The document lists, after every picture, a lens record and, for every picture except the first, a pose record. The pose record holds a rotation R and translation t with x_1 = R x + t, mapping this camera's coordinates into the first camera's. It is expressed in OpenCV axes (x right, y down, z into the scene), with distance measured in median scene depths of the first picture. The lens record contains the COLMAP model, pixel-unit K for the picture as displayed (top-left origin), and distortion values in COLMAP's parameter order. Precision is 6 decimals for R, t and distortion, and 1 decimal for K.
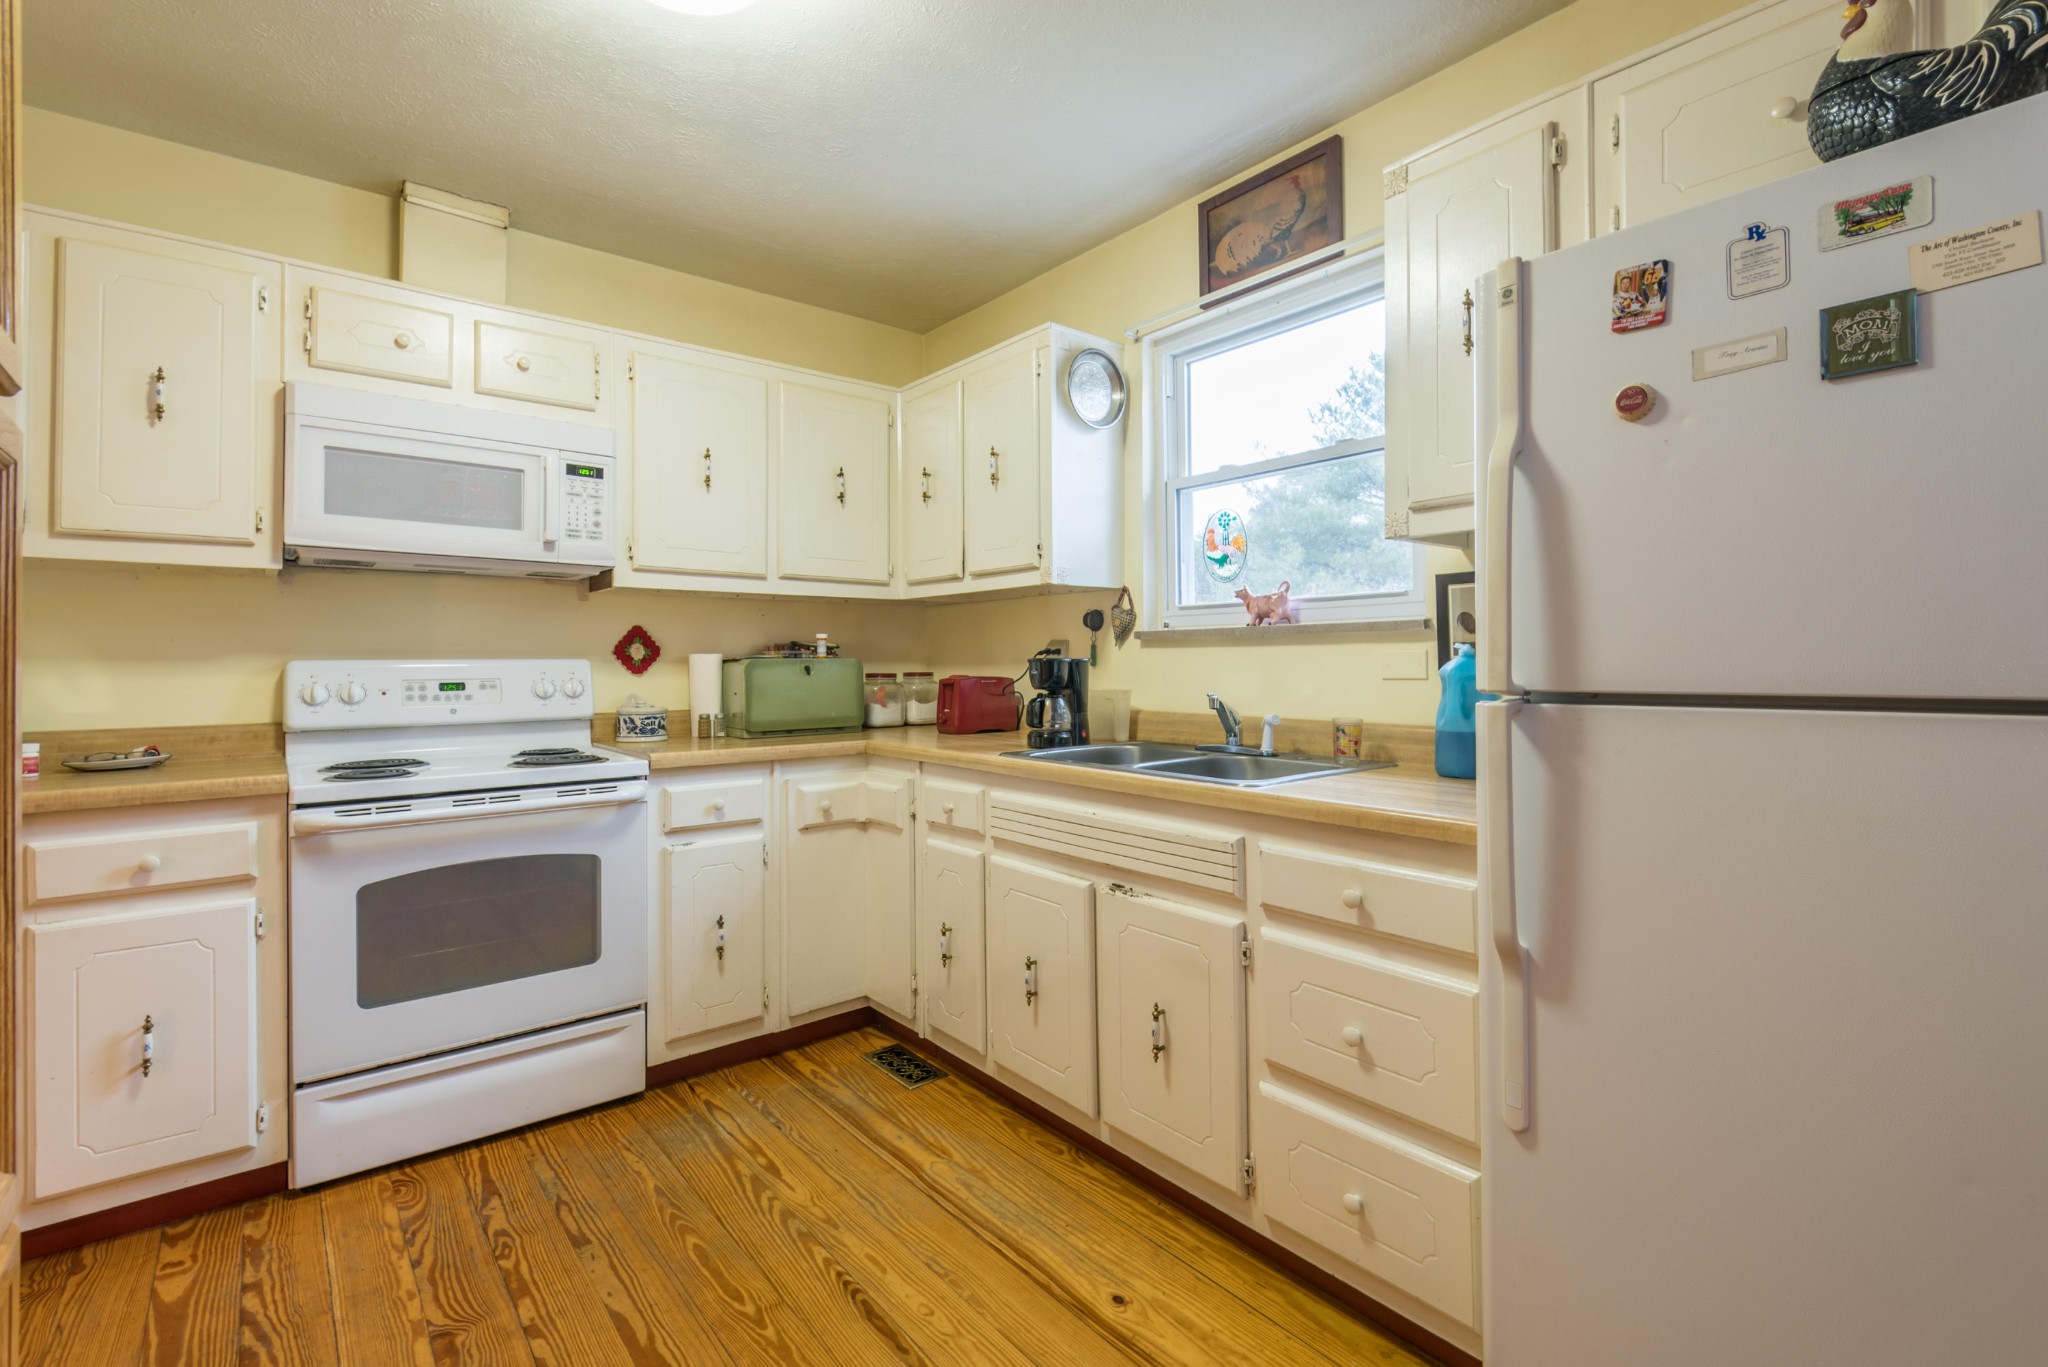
lens RADIAL K [[941.9, 0, 1028.7], [0, 941.9, 660.0], [0, 0, 1]] dist [0.039999, -0.027636]
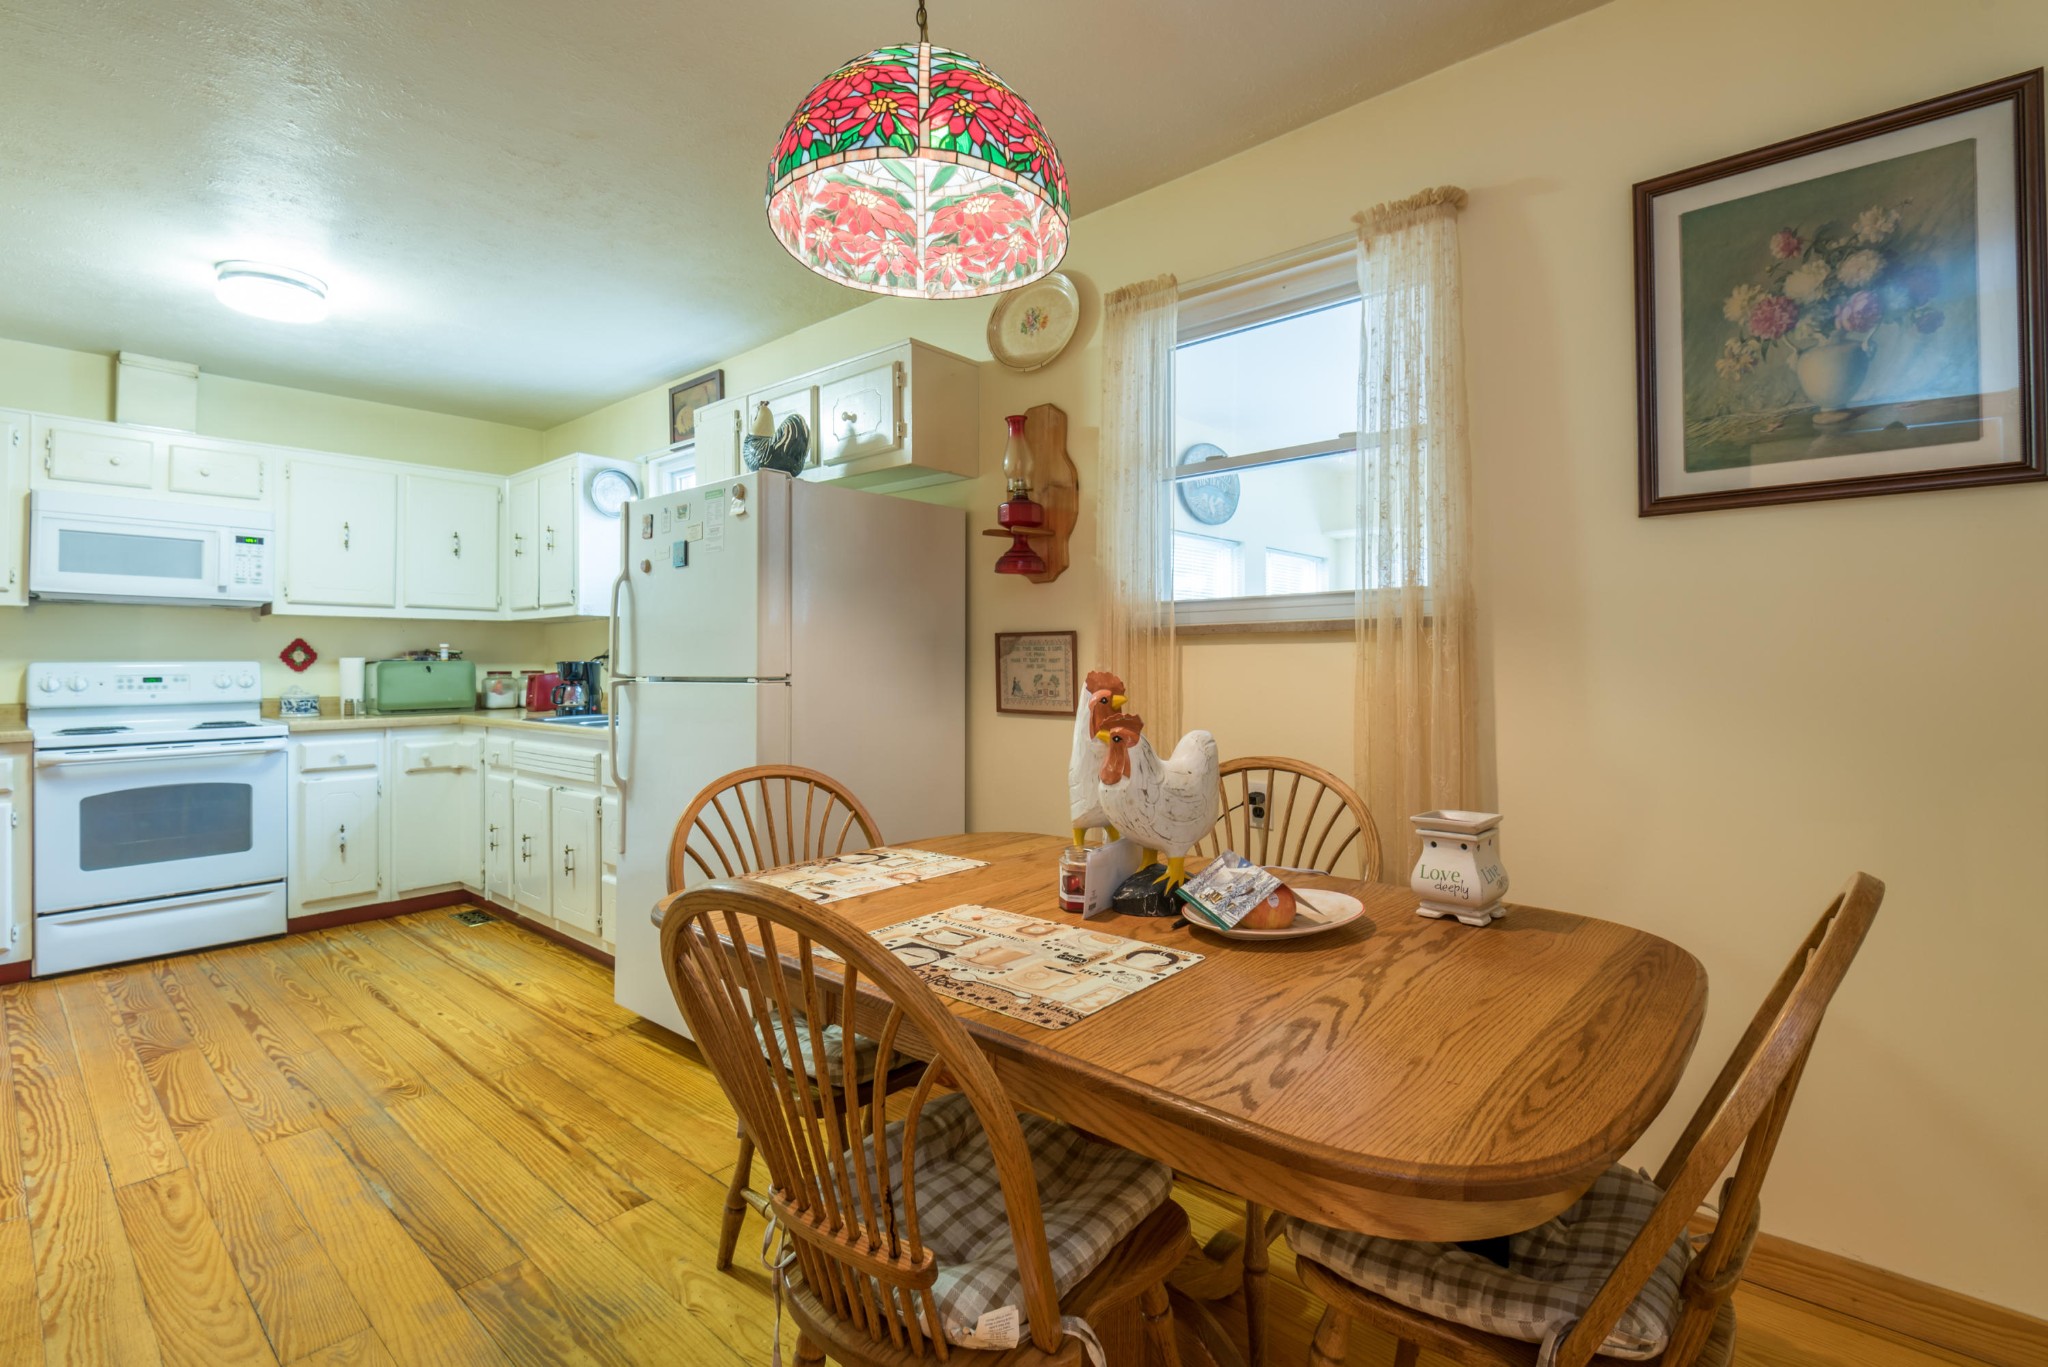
lens RADIAL K [[956.7, 0, 1051.6], [0, 956.7, 651.9], [0, 0, 1]] dist [0.004054, -0.005037]
pose [[0.984356, 0.002564, 0.176174, 0.563266], [-0.001274, 0.999972, -0.007435, -0.007507], [-0.176188, 0.007095, 0.984331, -0.789717]]
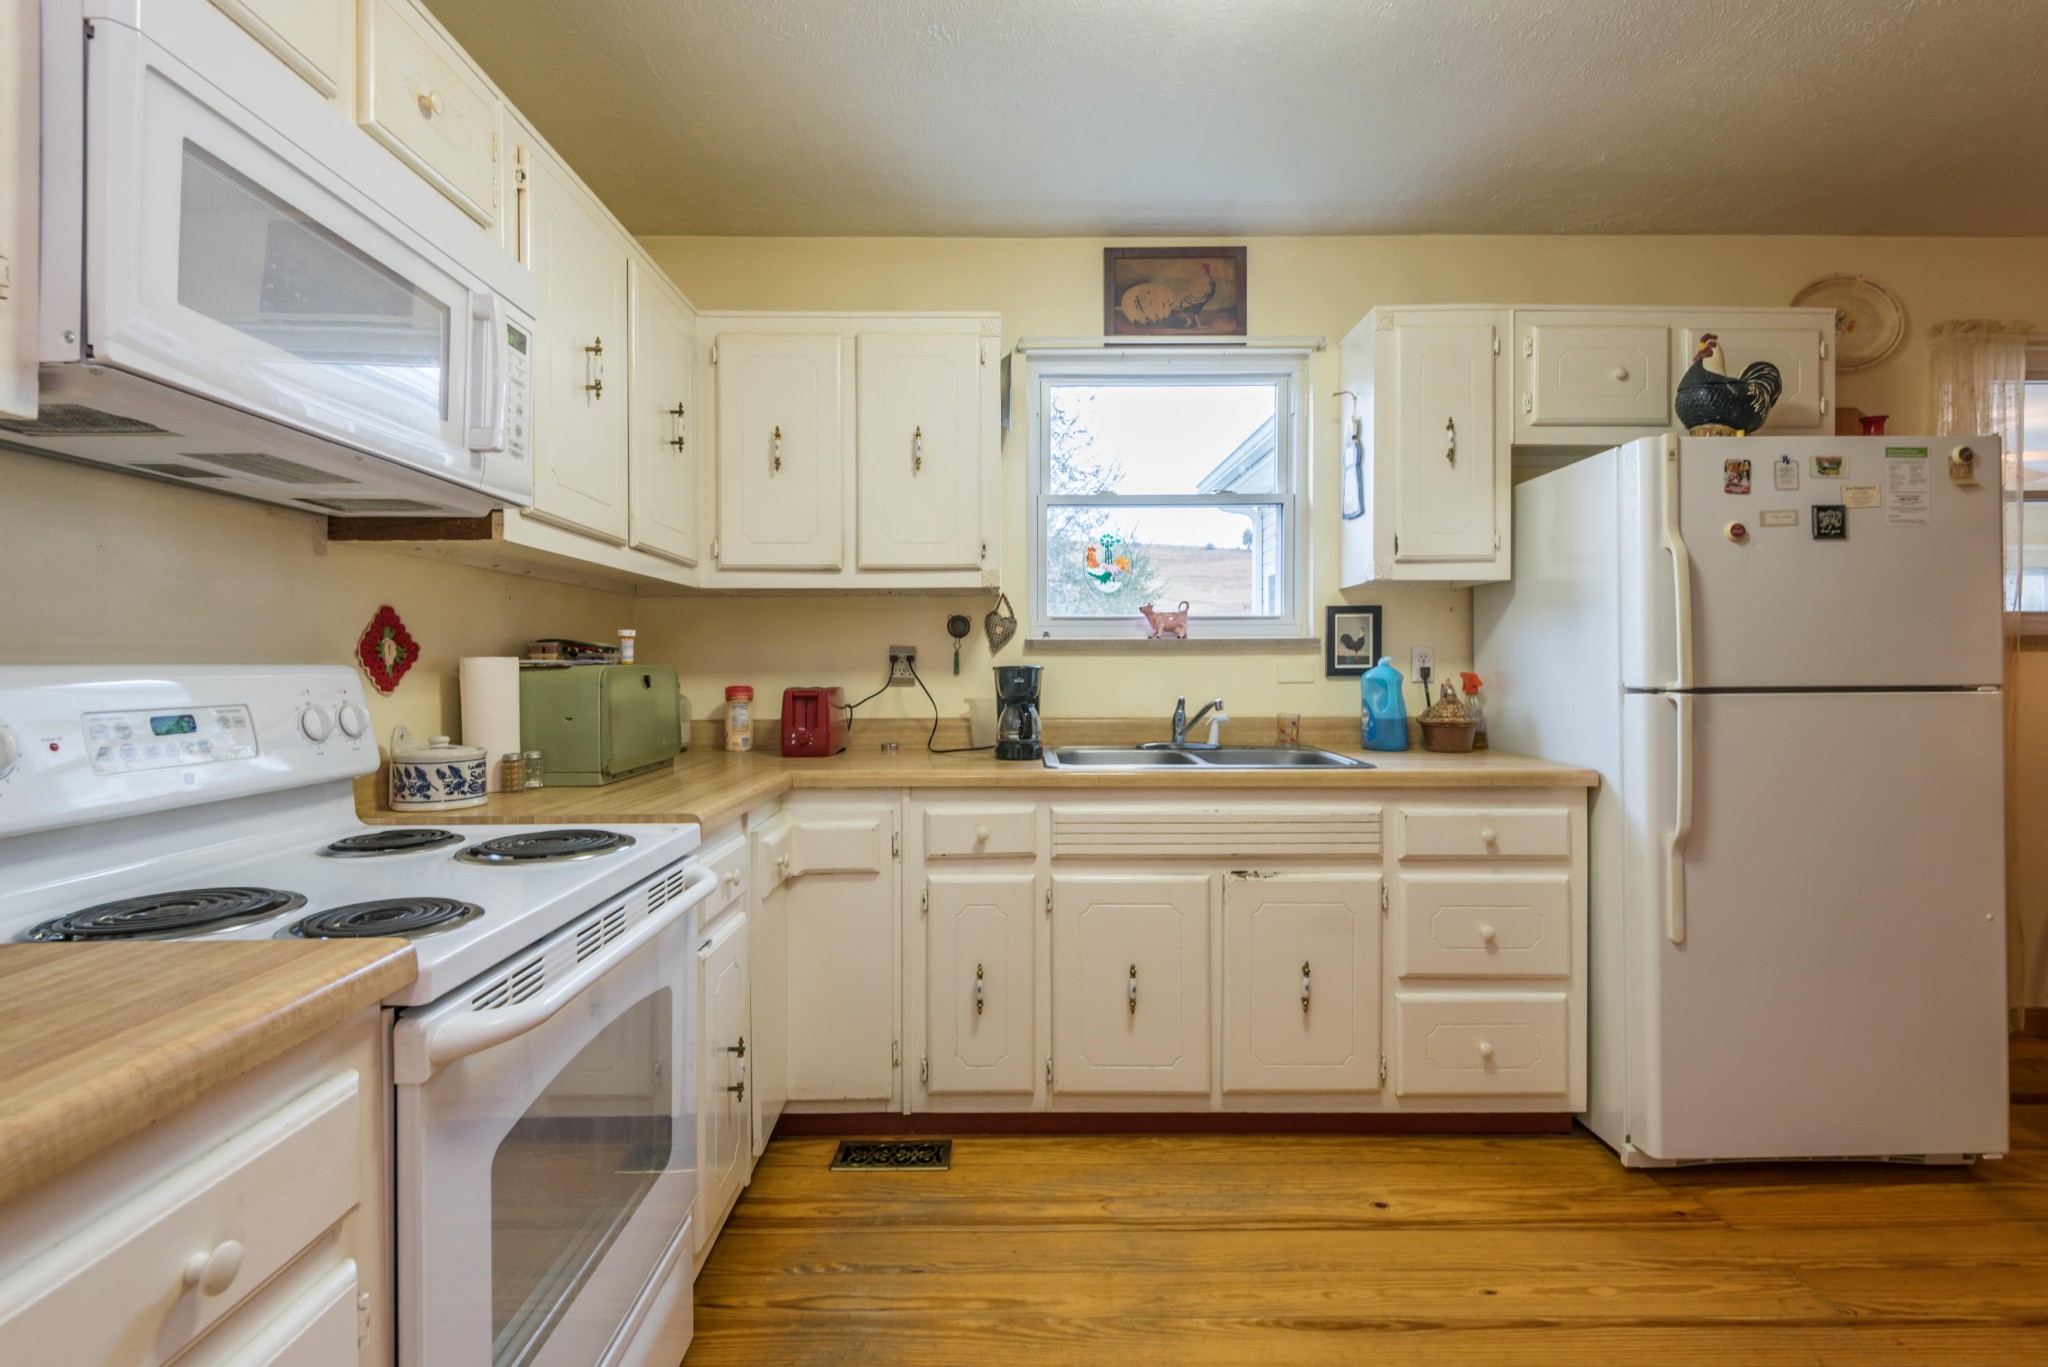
lens RADIAL K [[935.8, 0, 1029.1], [0, 935.8, 670.5], [0, 0, 1]] dist [0.031346, -0.020859]
pose [[0.615714, -0.001166, 0.787969, -0.746347], [-0.001896, 0.999994, 0.002961, -0.000130], [-0.787968, -0.003317, 0.615708, 0.419305]]
